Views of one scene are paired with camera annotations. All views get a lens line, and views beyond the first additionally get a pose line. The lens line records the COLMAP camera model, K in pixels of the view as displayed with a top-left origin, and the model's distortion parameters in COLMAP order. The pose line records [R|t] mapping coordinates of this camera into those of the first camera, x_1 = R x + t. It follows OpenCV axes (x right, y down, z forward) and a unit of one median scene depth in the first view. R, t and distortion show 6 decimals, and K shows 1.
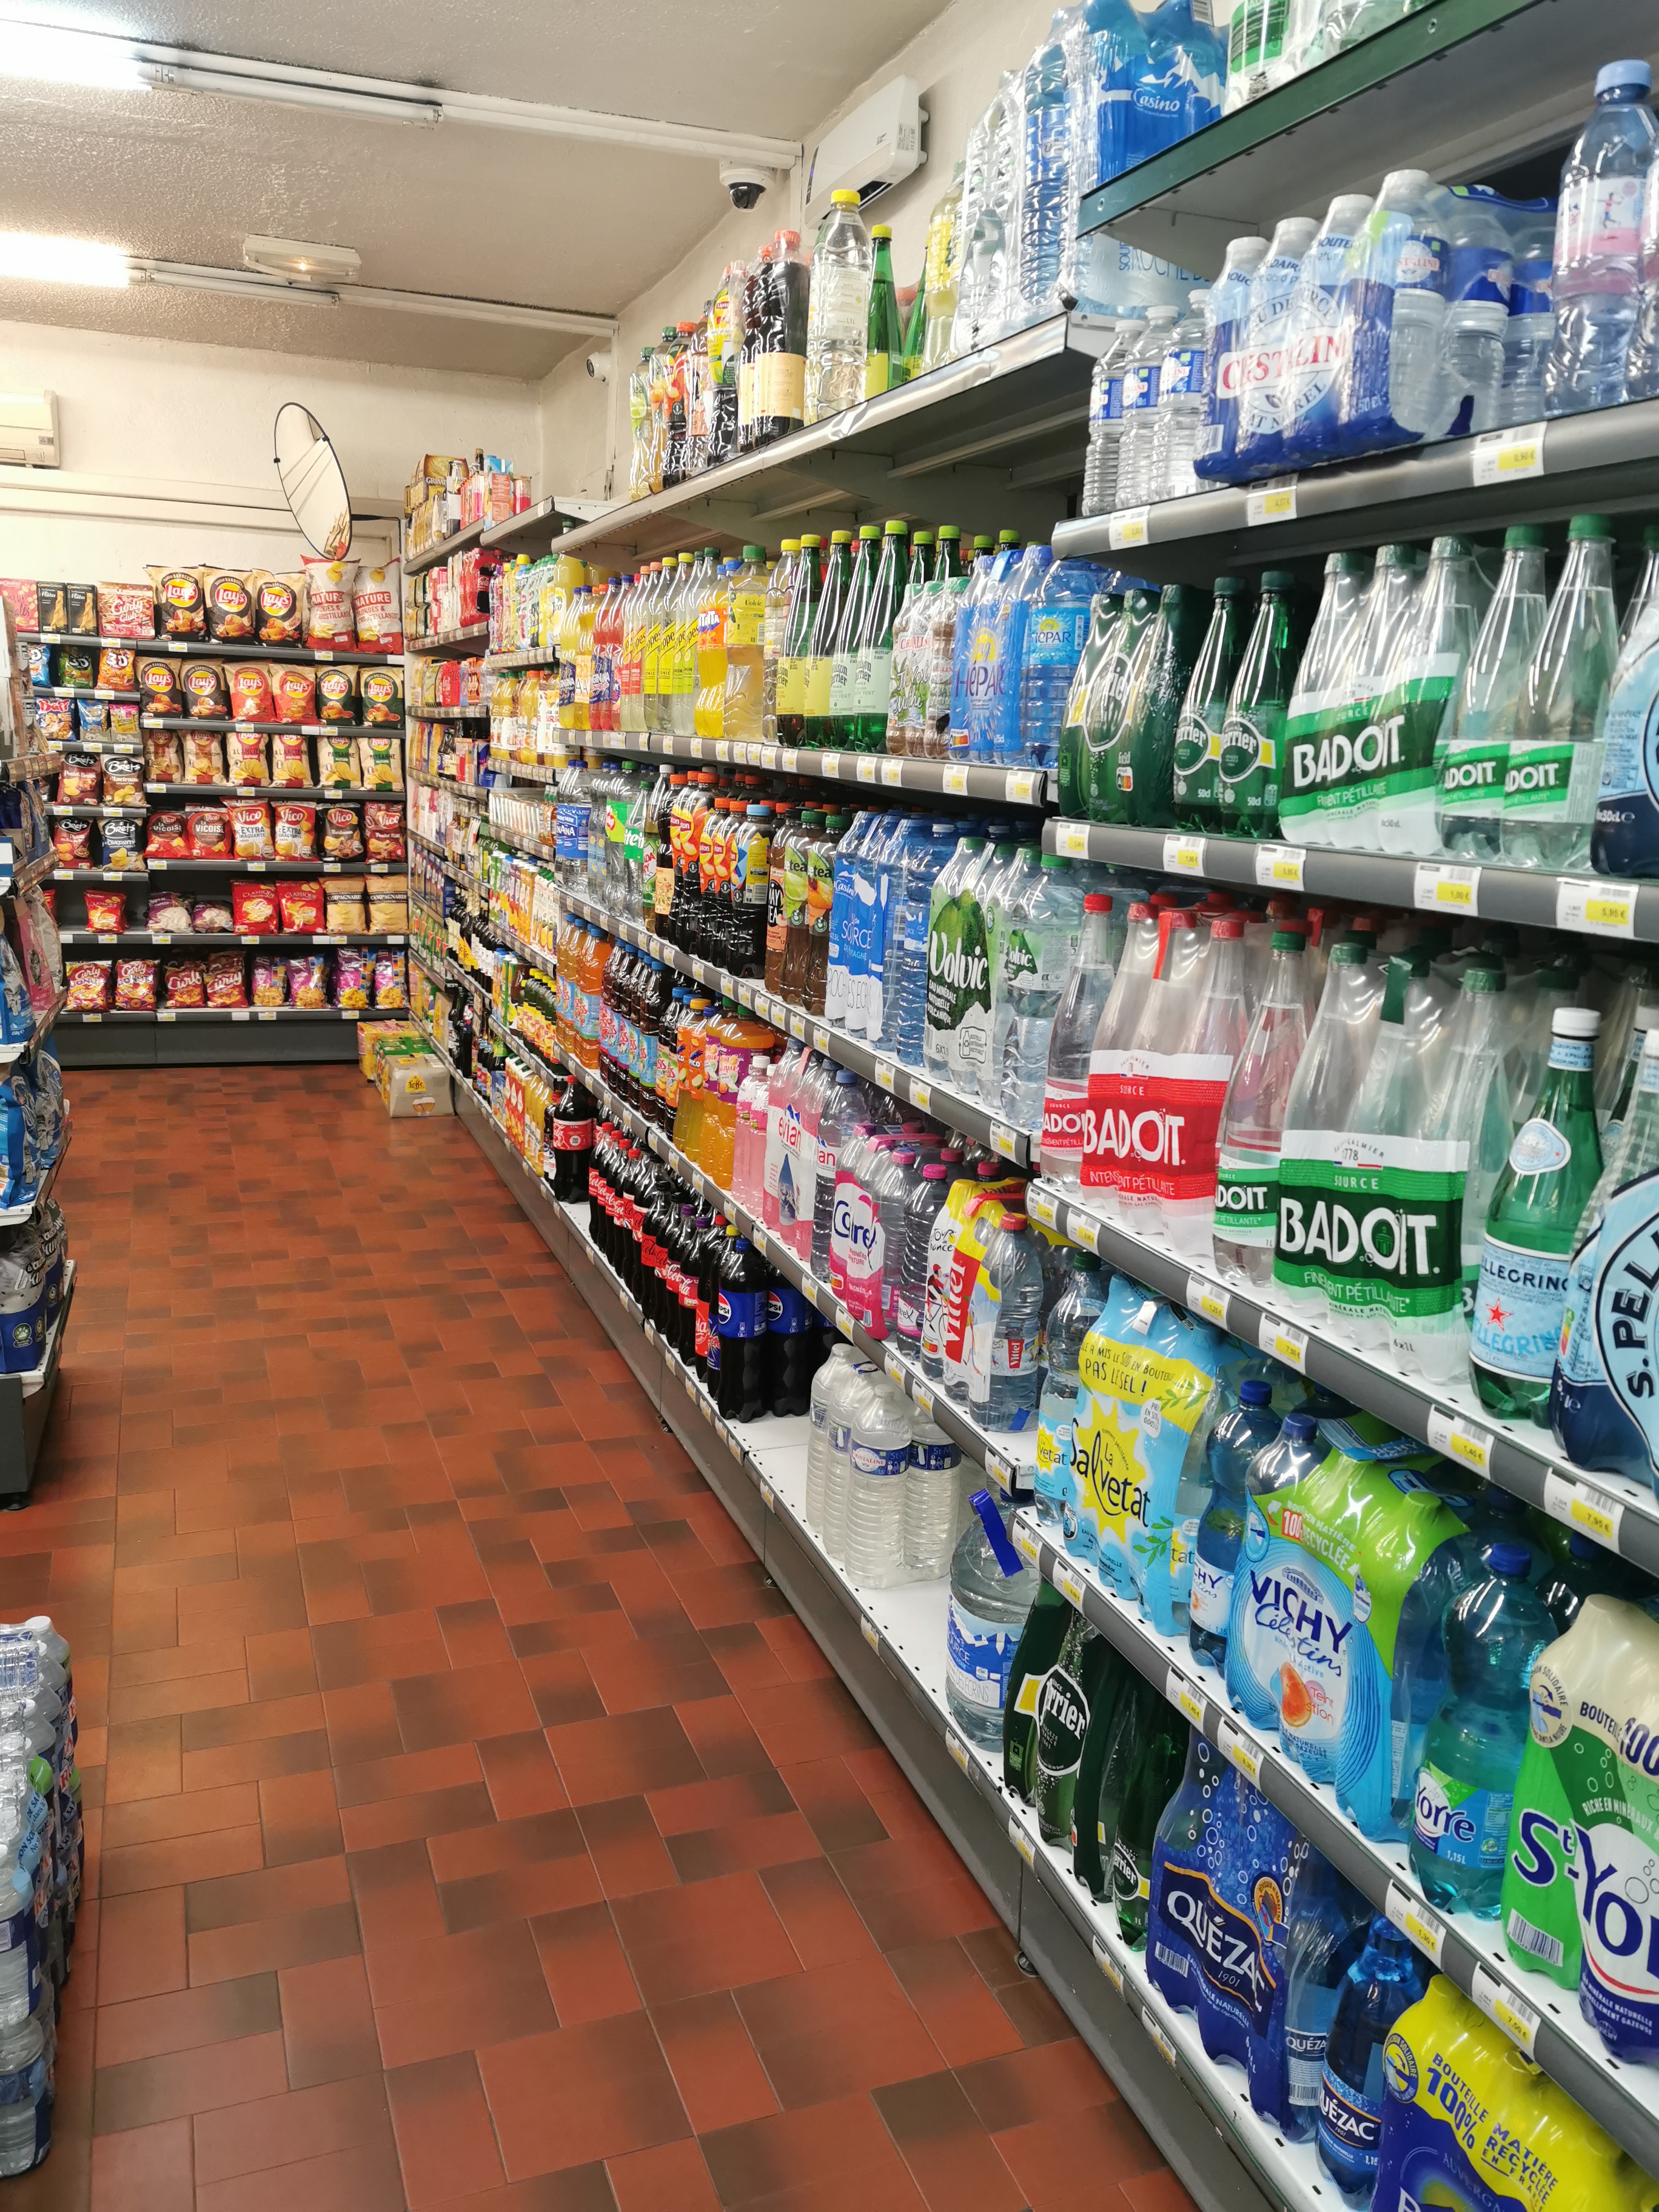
lens RADIAL K [[1722.7, 0, 842.8], [0, 1722.7, 1110.0], [0, 0, 1]] dist [0.068109, -0.093391]
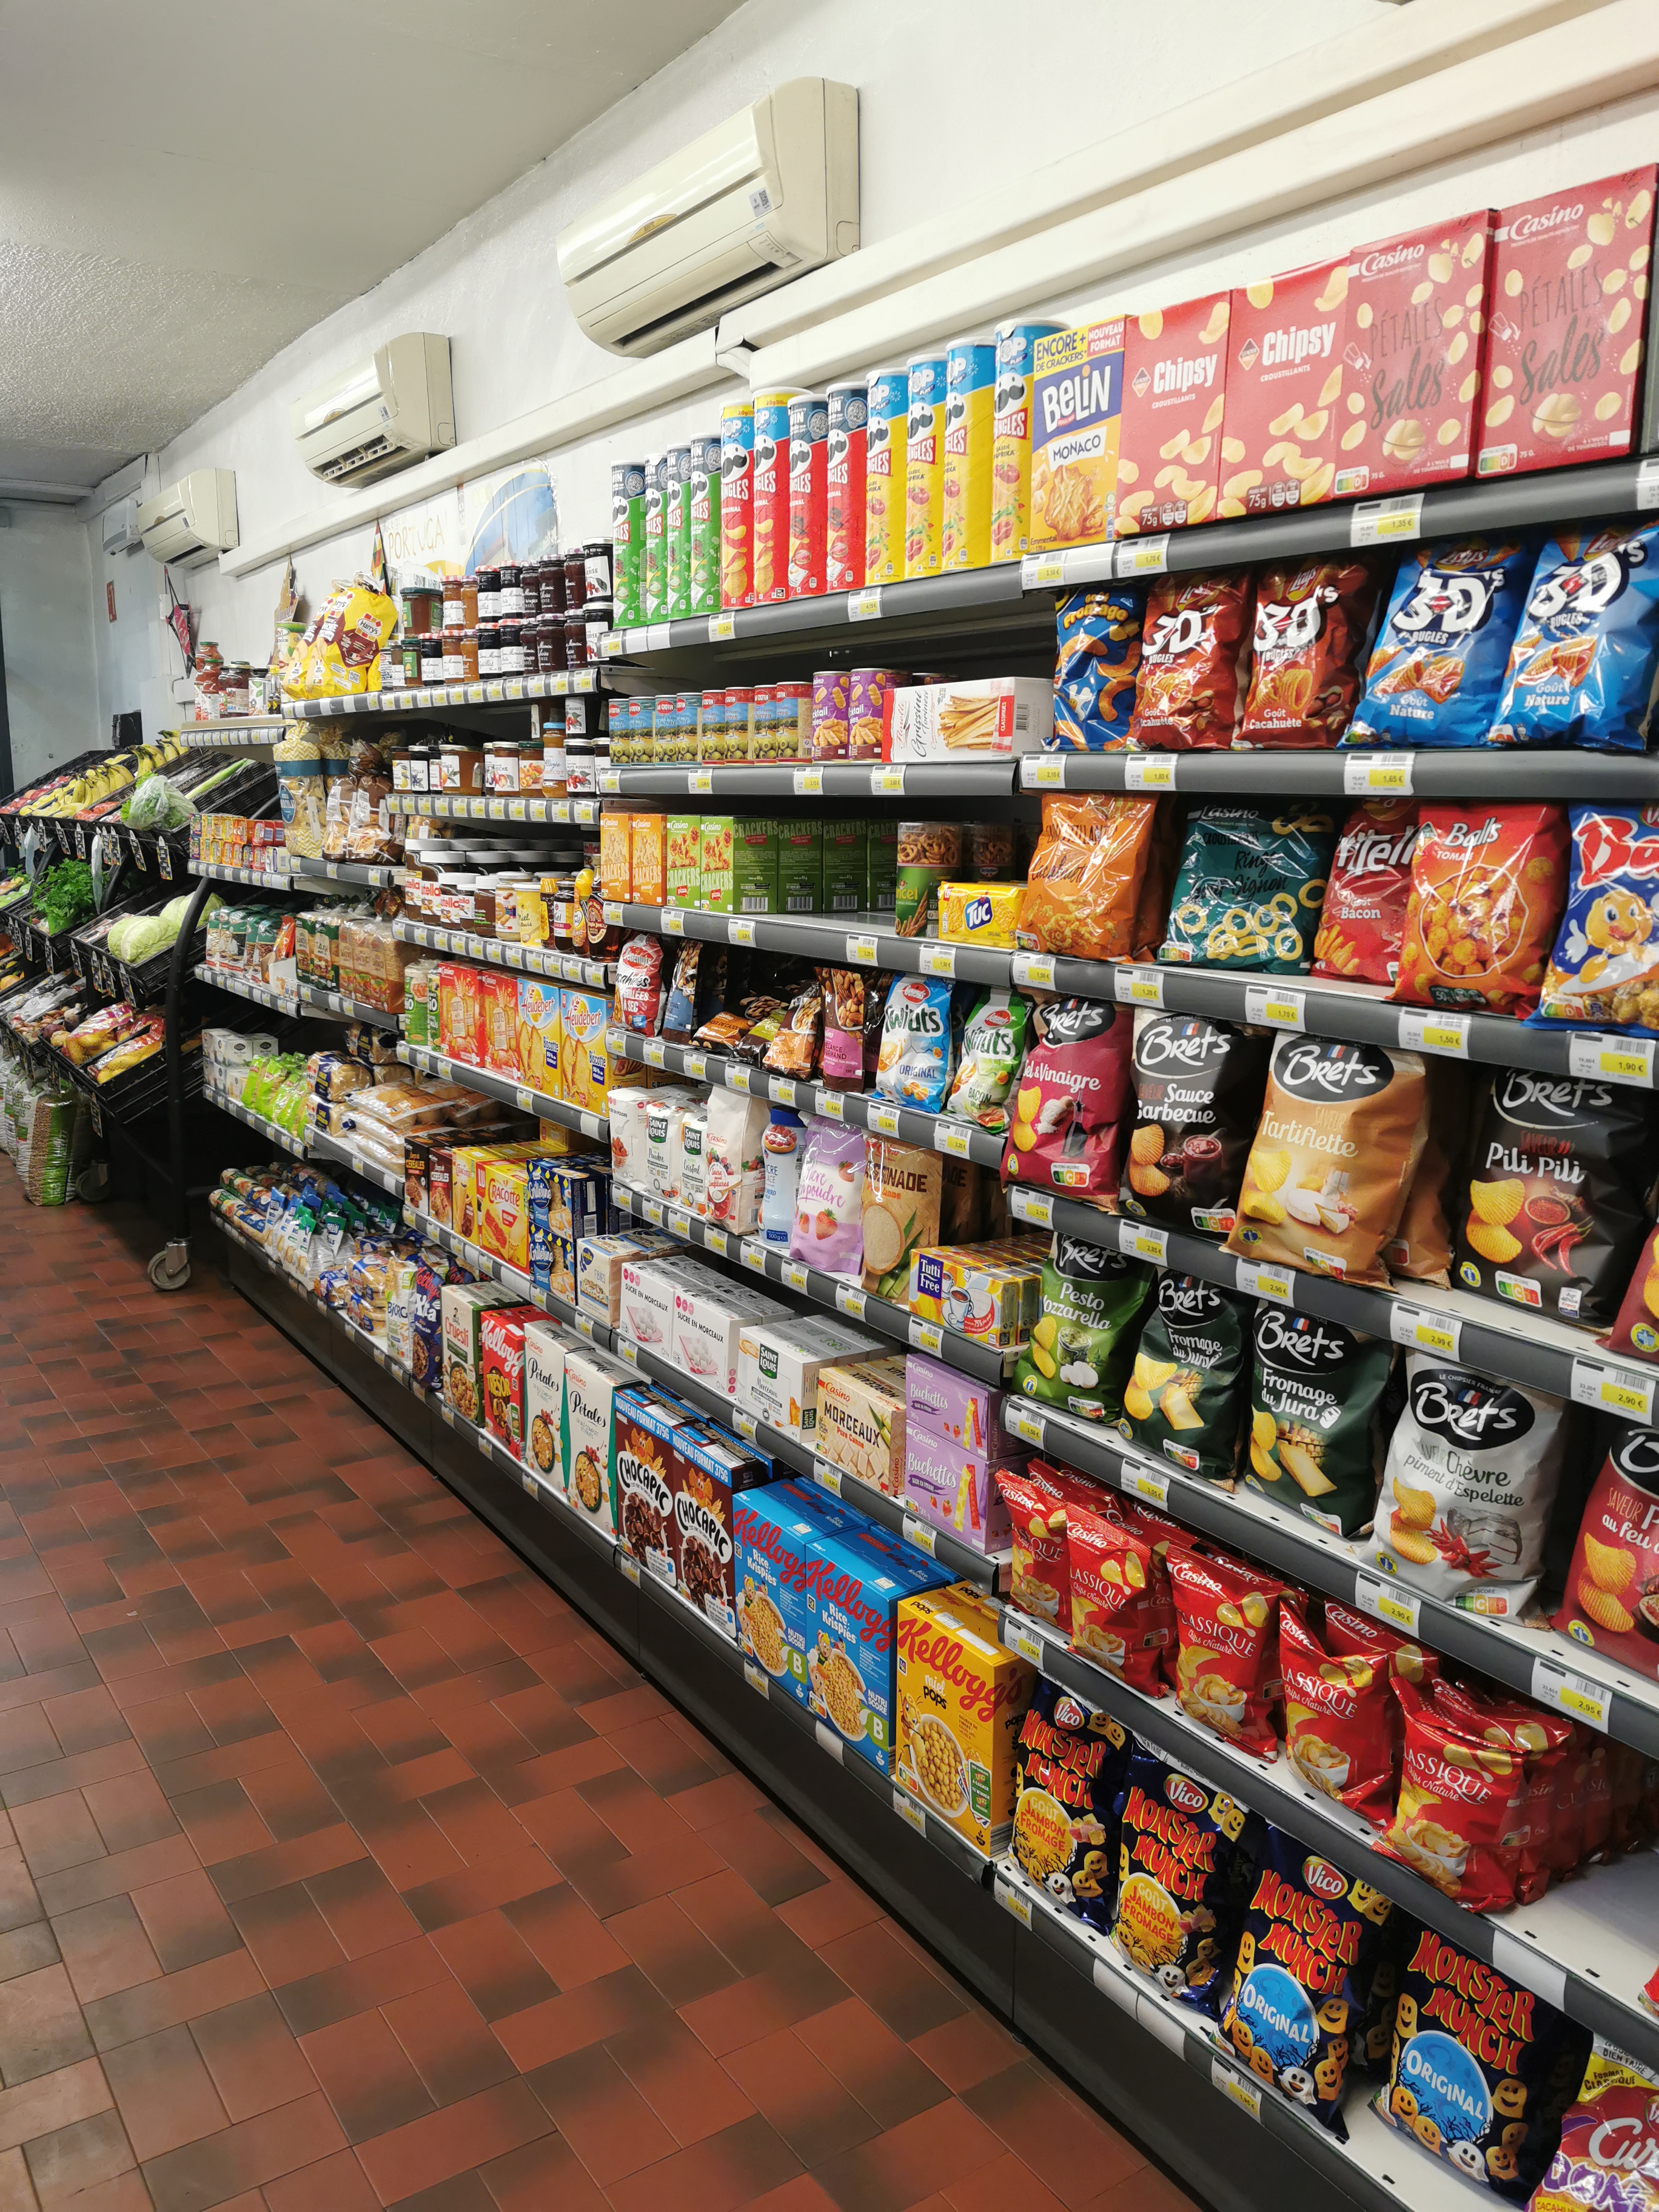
lens RADIAL K [[1722.7, 0, 834.8], [0, 1722.7, 1112.6], [0, 0, 1]] dist [0.068109, -0.093391]
pose [[0.226755, 0.134647, -0.964600, -0.277886], [-0.201667, 0.975425, 0.088750, -0.195142], [0.952844, 0.174404, 0.248336, 0.839166]]
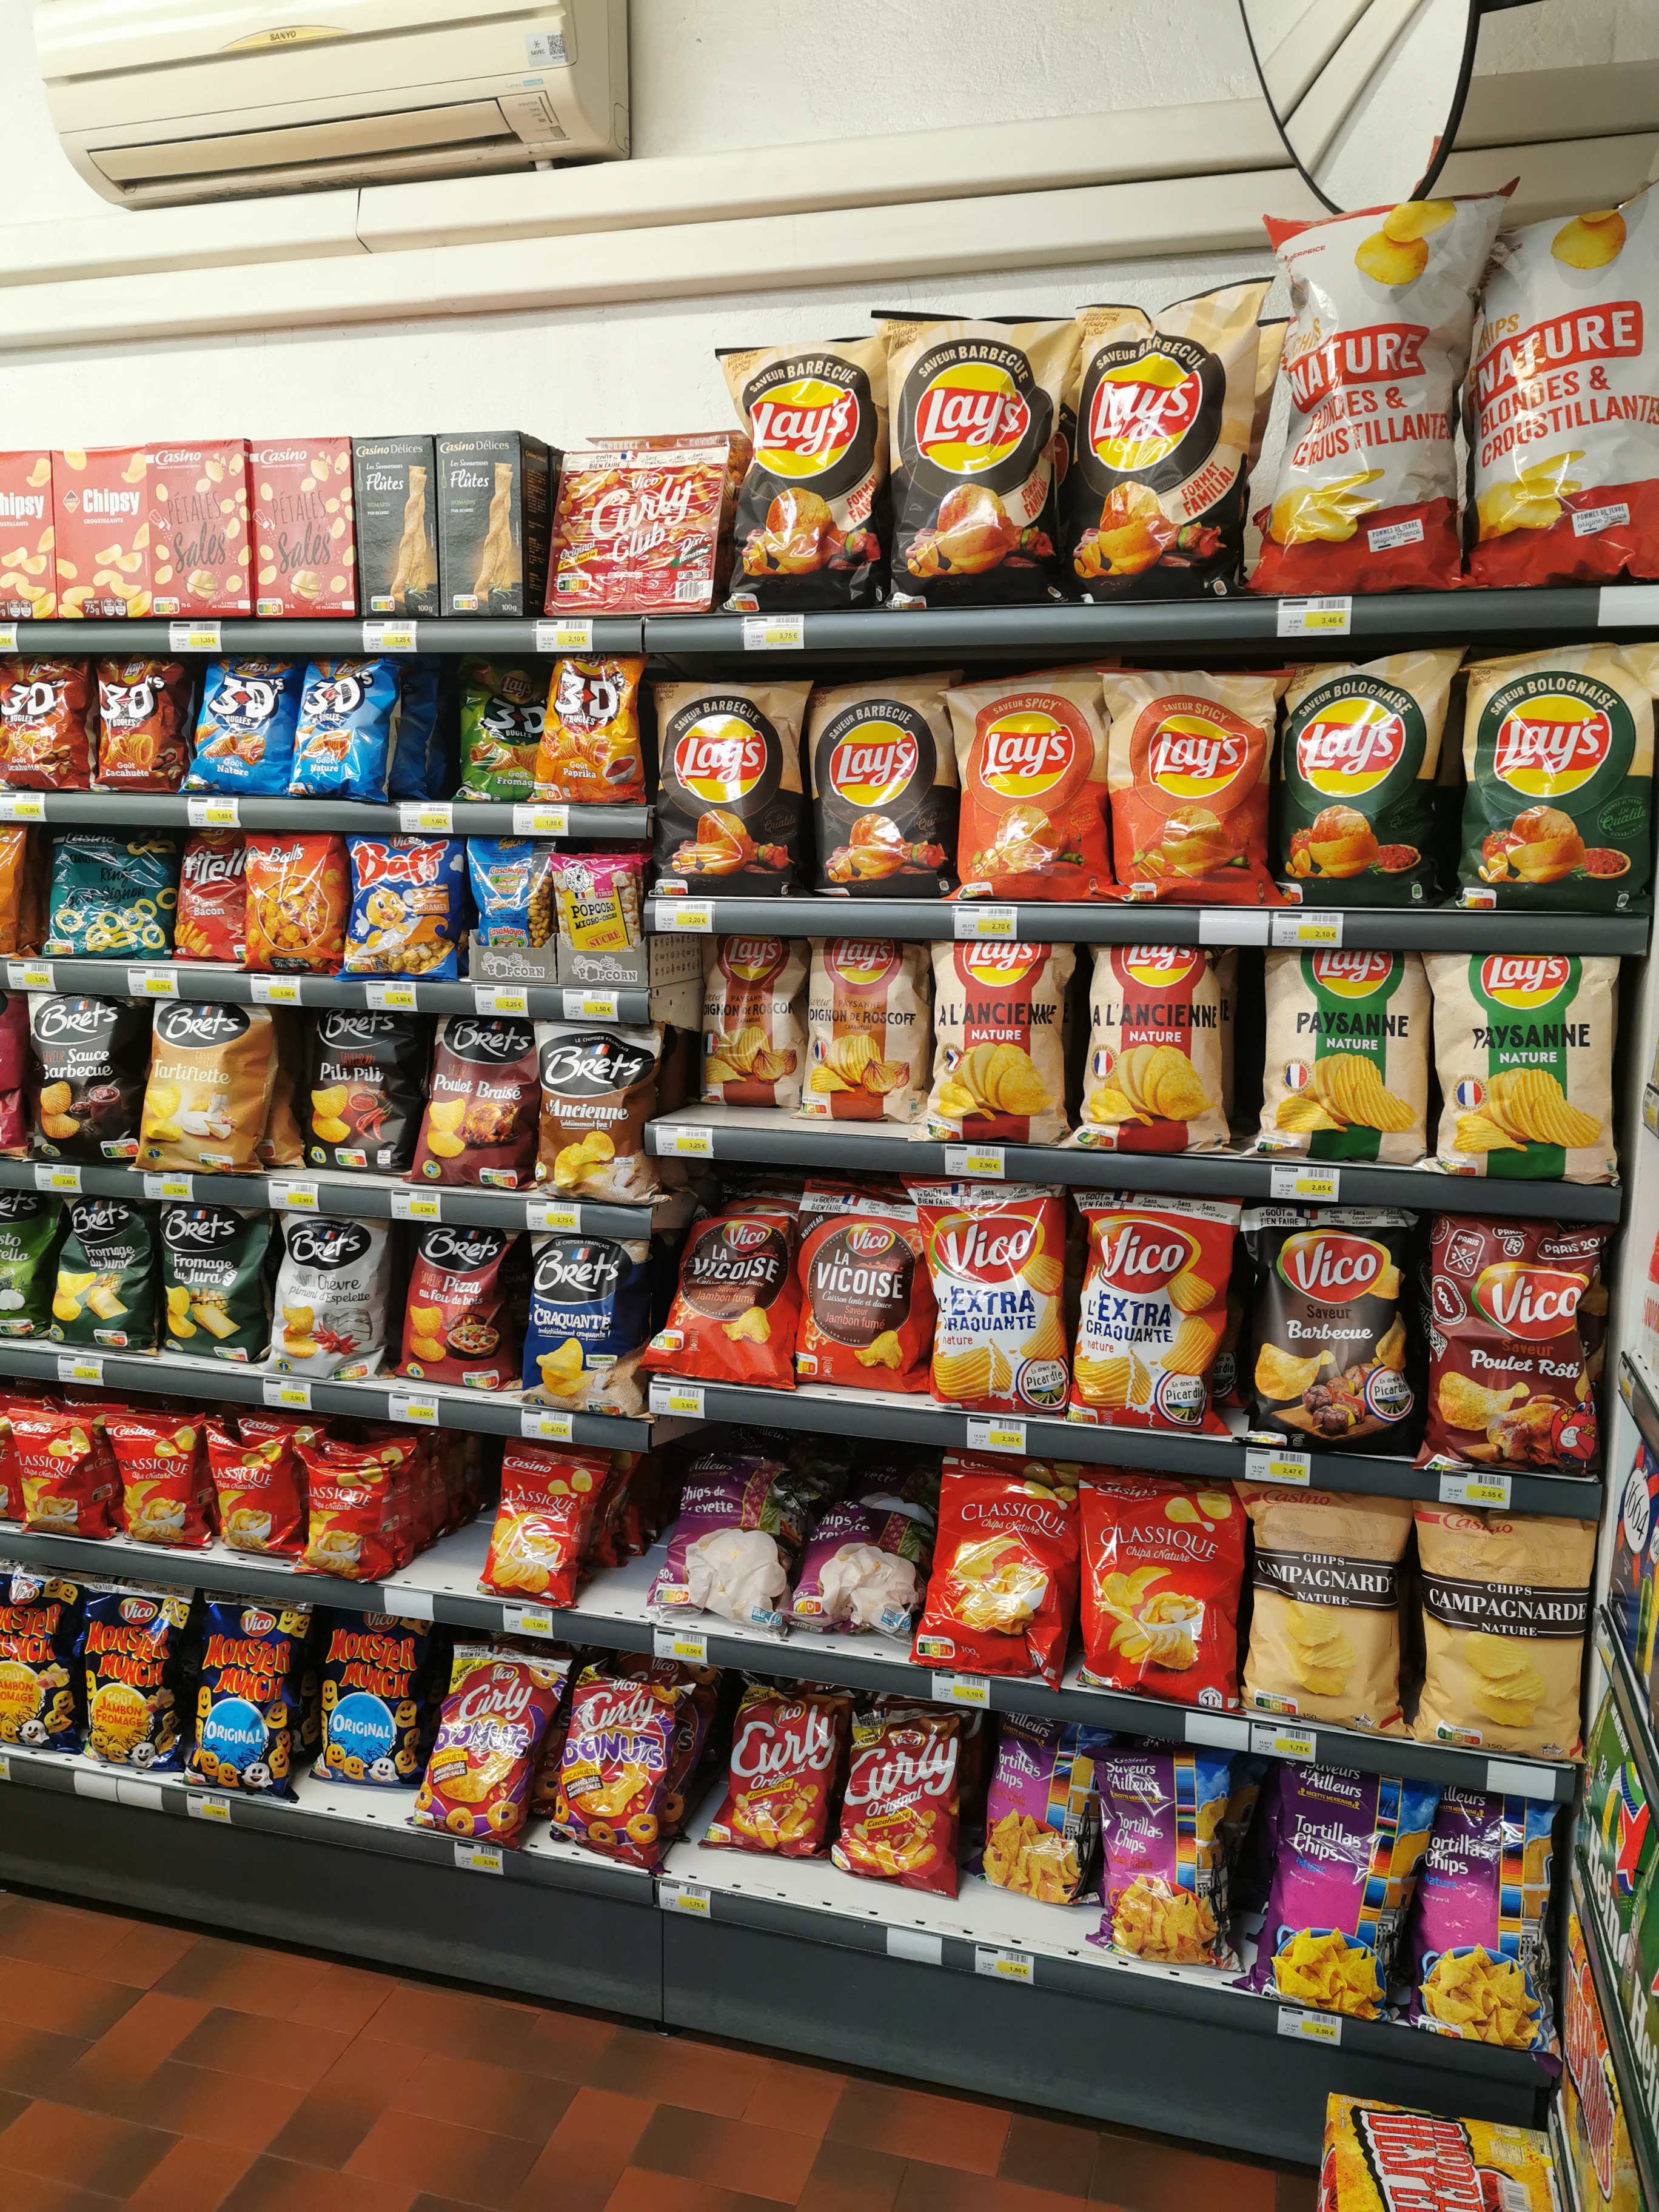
lens RADIAL K [[1722.7, 0, 835.7], [0, 1722.7, 1123.2], [0, 0, 1]] dist [0.068109, -0.093391]
pose [[0.795810, 0.067437, -0.601780, -0.203581], [-0.102753, 0.994406, -0.024449, -0.180552], [0.596765, 0.081291, 0.798288, 0.777750]]
